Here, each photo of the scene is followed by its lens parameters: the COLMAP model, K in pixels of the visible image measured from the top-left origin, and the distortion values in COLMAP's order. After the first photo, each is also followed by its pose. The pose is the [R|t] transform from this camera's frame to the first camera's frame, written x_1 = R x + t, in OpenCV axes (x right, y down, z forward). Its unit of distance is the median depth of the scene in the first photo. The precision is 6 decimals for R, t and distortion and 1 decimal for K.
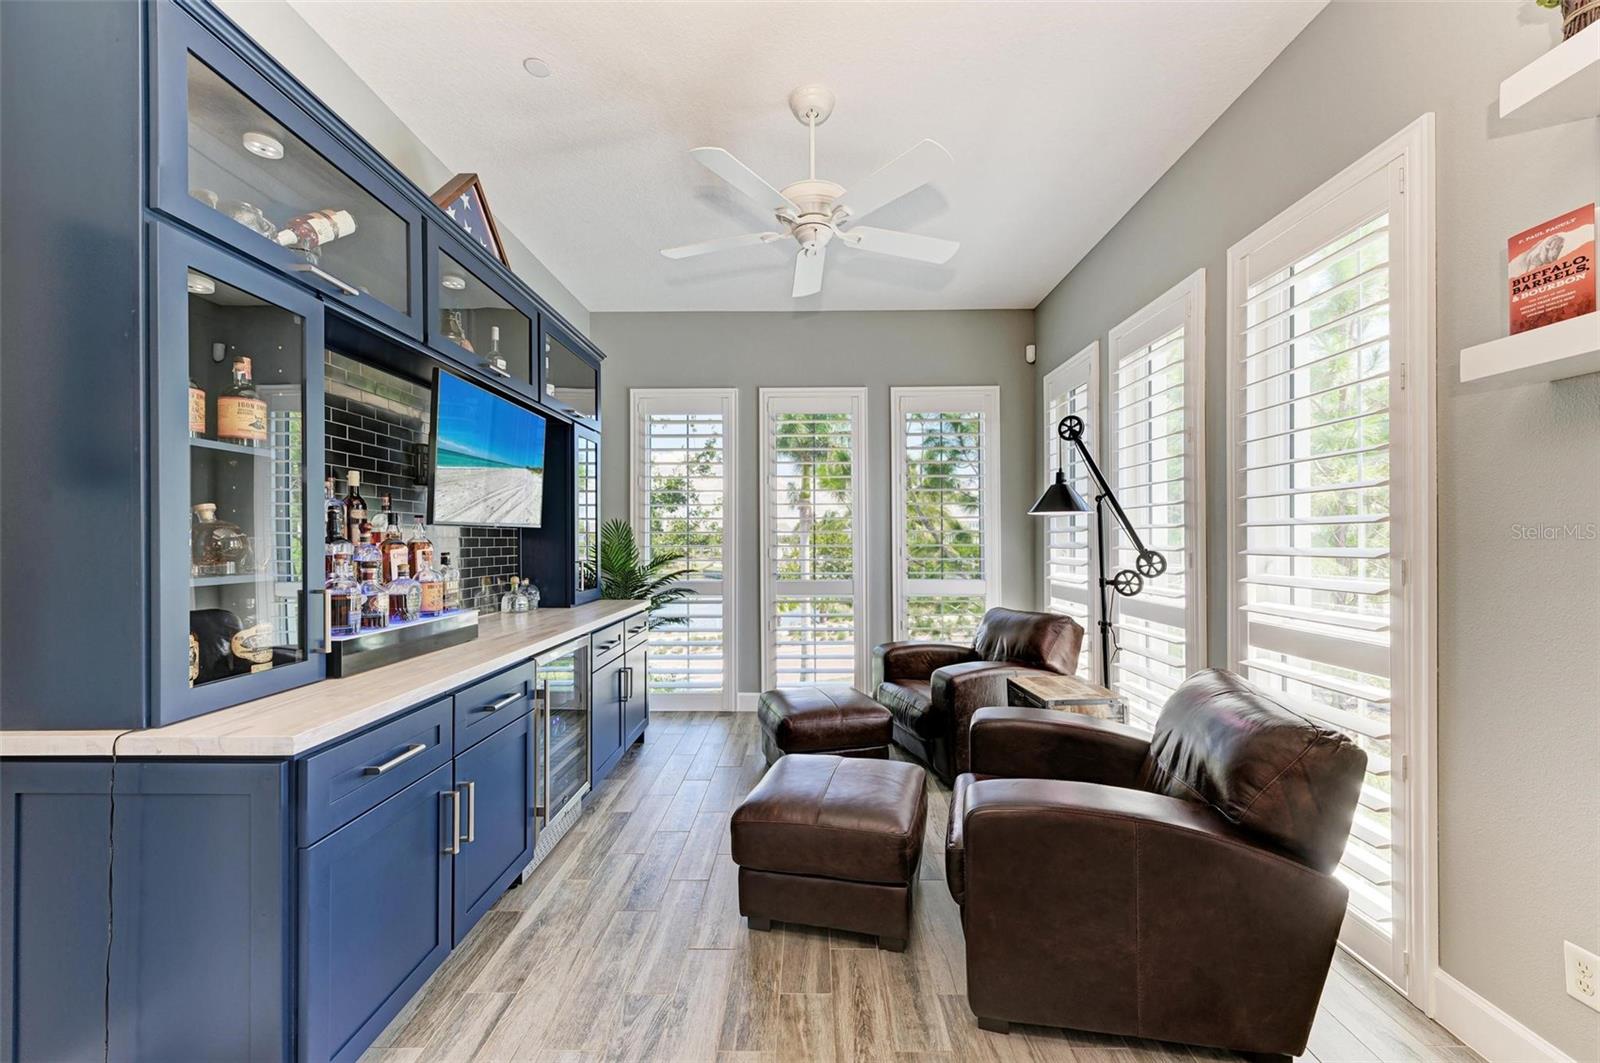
lens RADIAL K [[618.5, 0, 799.8], [0, 618.5, 539.6], [0, 0, 1]] dist [0.013593, -0.000177]
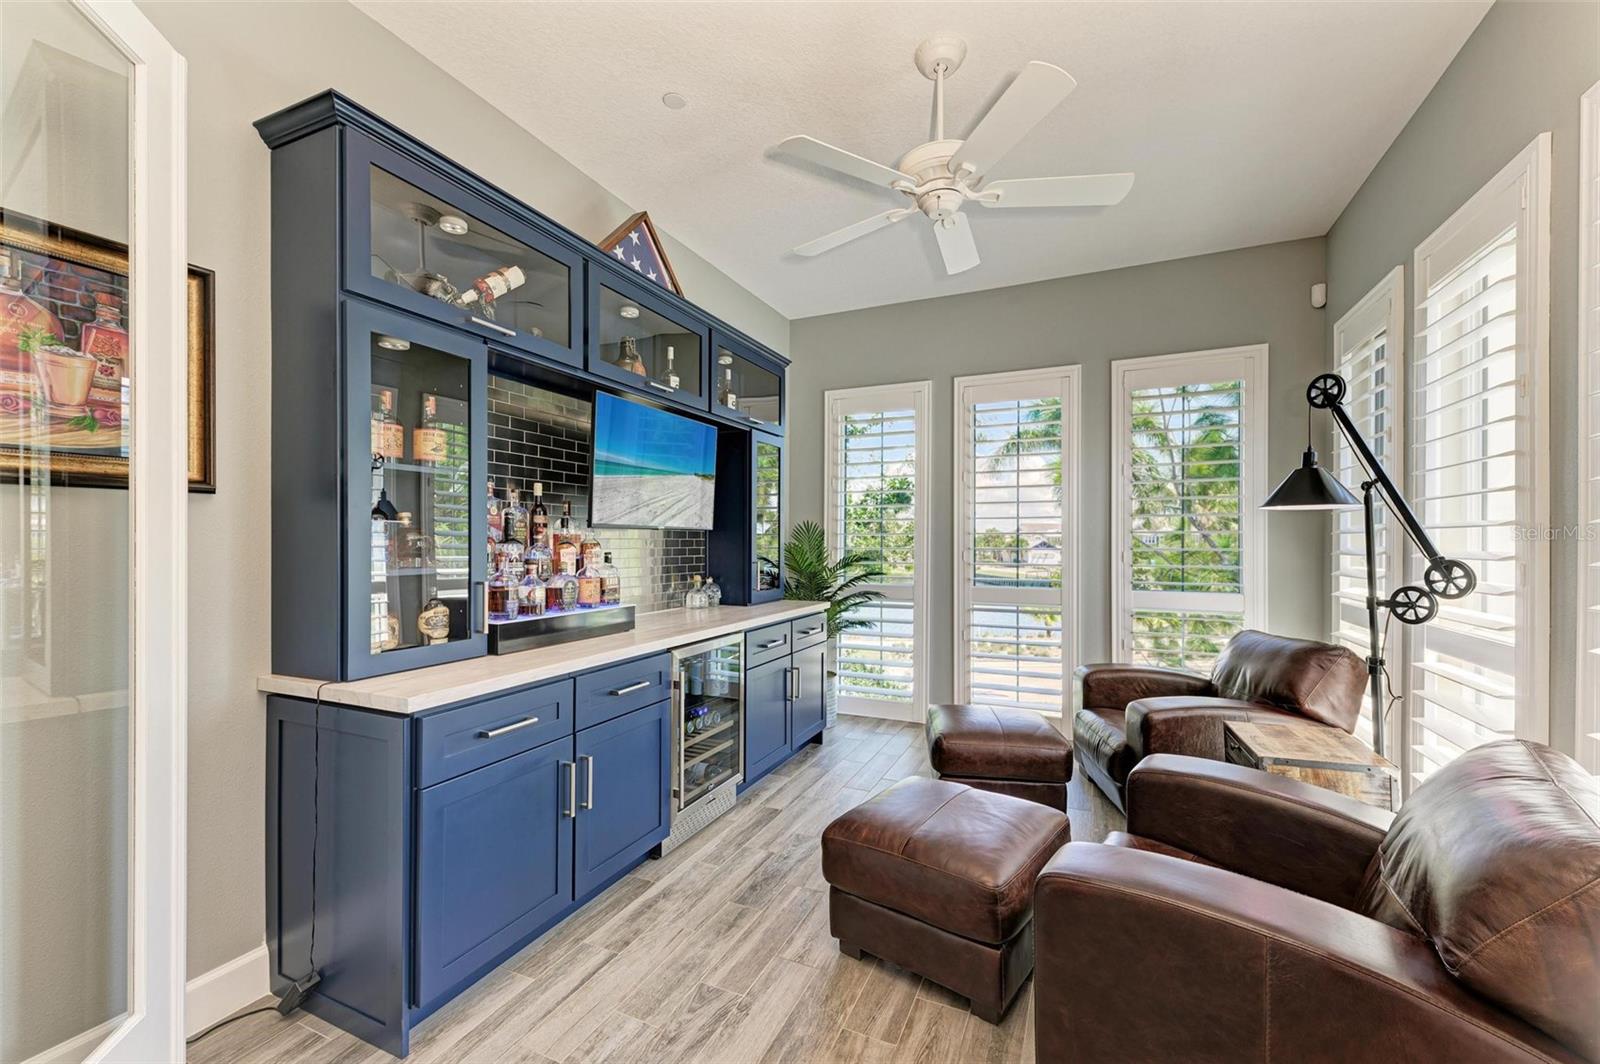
lens RADIAL K [[637.6, 0, 807.5], [0, 637.6, 543.7], [0, 0, 1]] dist [0.024457, -0.010078]
pose [[0.918651, 0.004202, -0.395049, 0.196615], [-0.002765, 0.999987, 0.004208, -0.000720], [0.395061, -0.002773, 0.918651, 0.061794]]
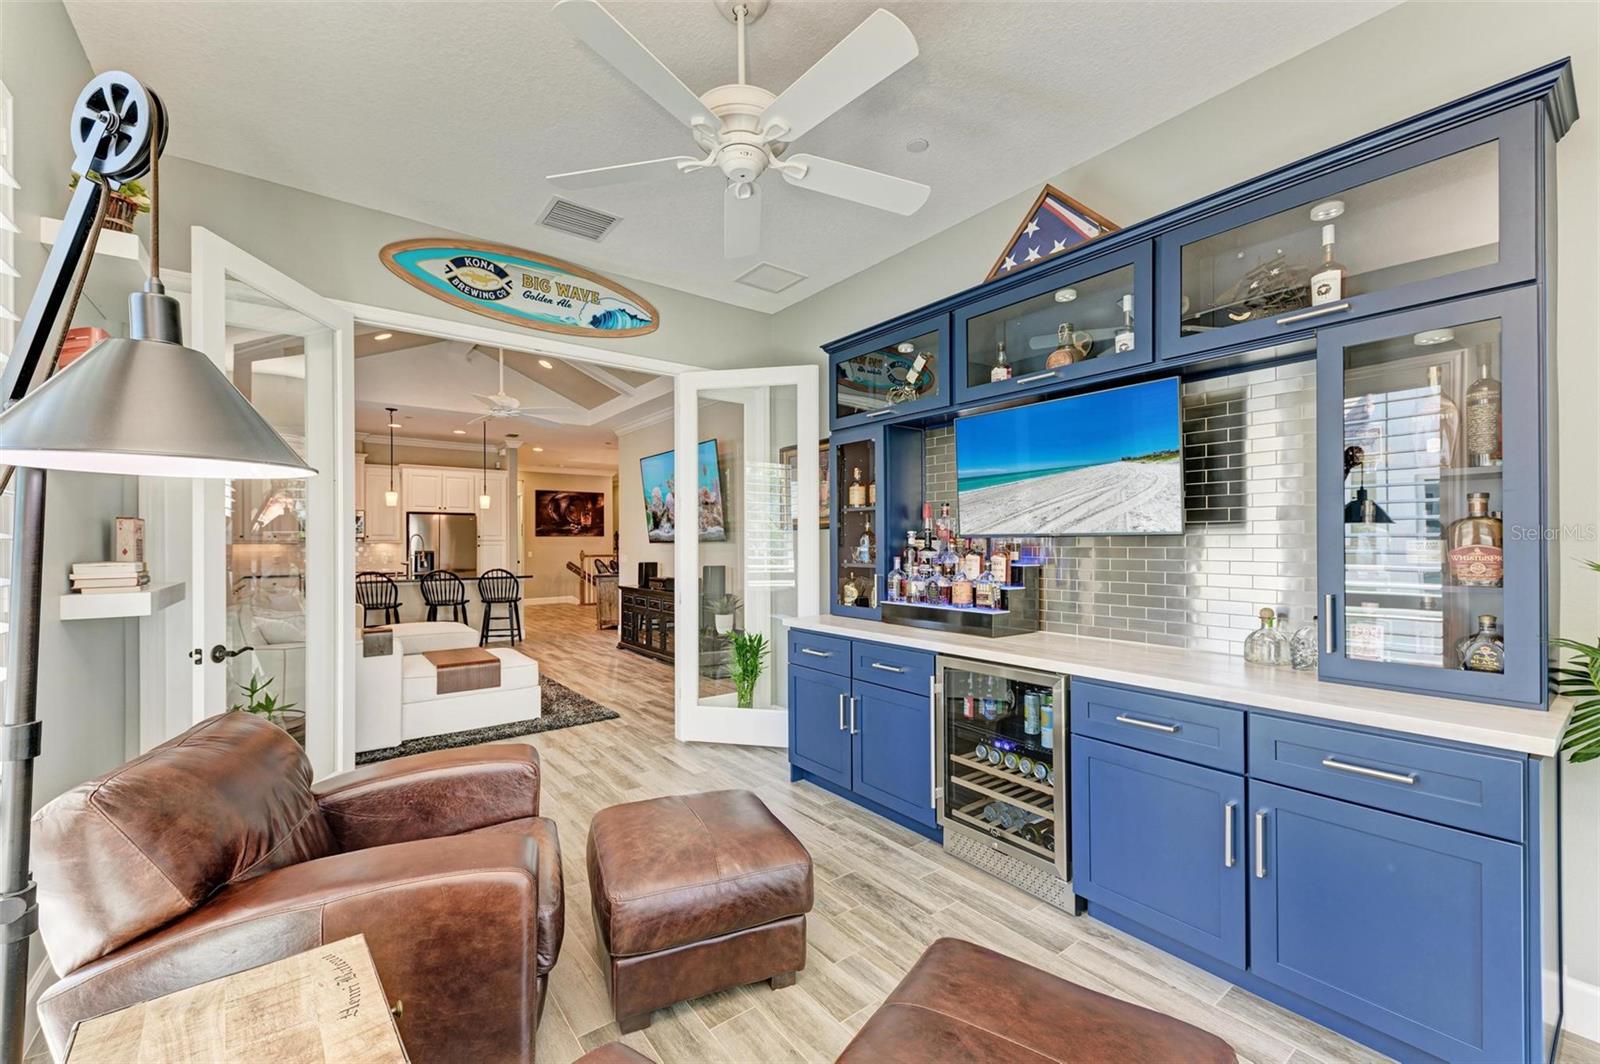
lens RADIAL K [[644.6, 0, 799.8], [0, 644.6, 541.8], [0, 0, 1]] dist [0.013243, -0.000021]
pose [[-0.781947, 0.003501, -0.623336, 0.432464], [0.004777, 0.999989, -0.000376, -0.014509], [0.623327, -0.003272, -0.781954, 1.519384]]
